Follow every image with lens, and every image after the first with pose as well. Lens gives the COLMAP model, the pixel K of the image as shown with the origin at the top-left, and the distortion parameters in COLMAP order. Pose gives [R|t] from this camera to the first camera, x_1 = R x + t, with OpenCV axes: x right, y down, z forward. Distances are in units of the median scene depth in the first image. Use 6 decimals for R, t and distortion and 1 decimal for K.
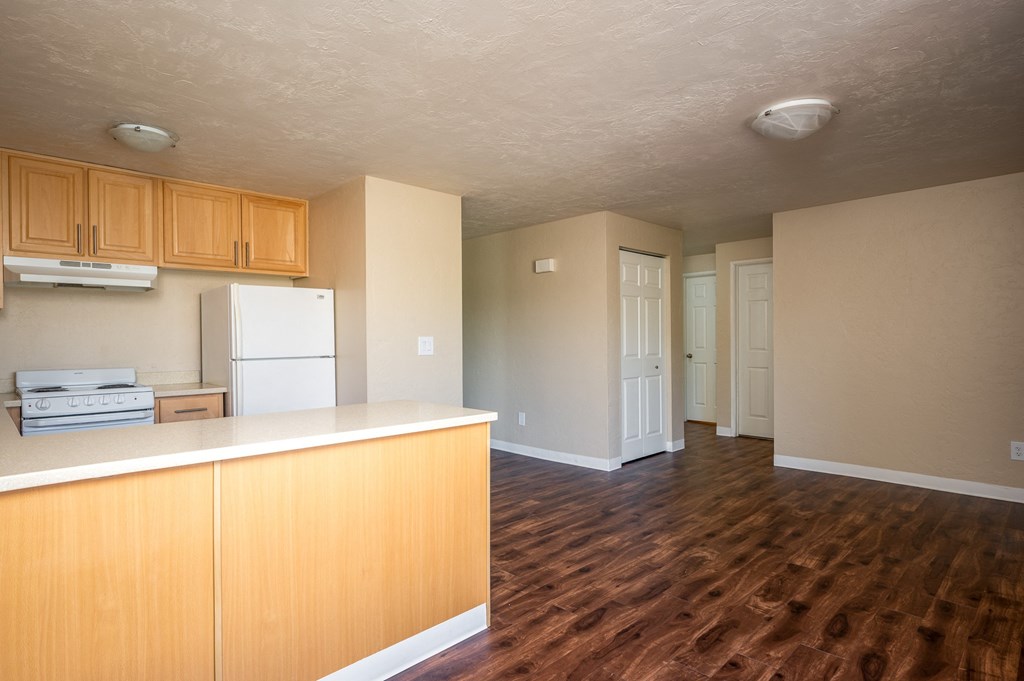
lens RADIAL K [[528.7, 0, 517.3], [0, 528.7, 340.7], [0, 0, 1]] dist [-0.028776, 0.000804]
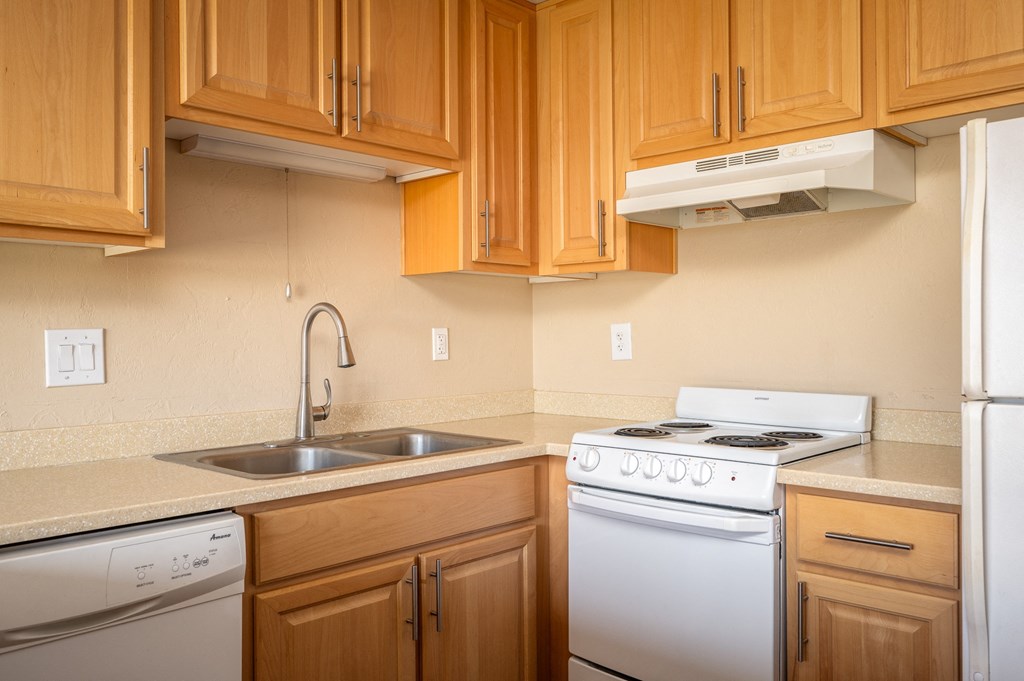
lens RADIAL K [[809.7, 0, 512.9], [0, 809.7, 338.9], [0, 0, 1]] dist [-0.003608, -0.002281]
pose [[0.059086, 0.014448, -0.998148, -0.188367], [0.010845, 0.999827, 0.015114, -0.005106], [0.998194, -0.011718, 0.058919, 1.062339]]
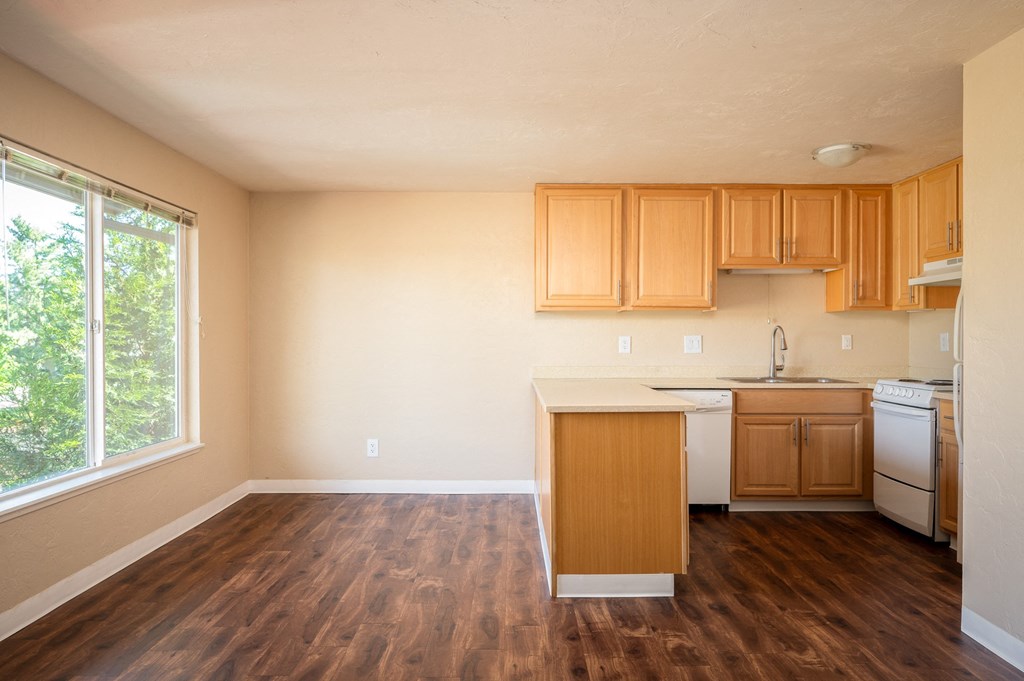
lens RADIAL K [[669.9, 0, 512.8], [0, 669.9, 340.7], [0, 0, 1]] dist [0.006558, -0.004994]
pose [[-0.692495, 0.011861, -0.721325, 0.929572], [0.009312, 0.999928, 0.007502, -0.012449], [0.721363, -0.001522, -0.692556, 1.746593]]
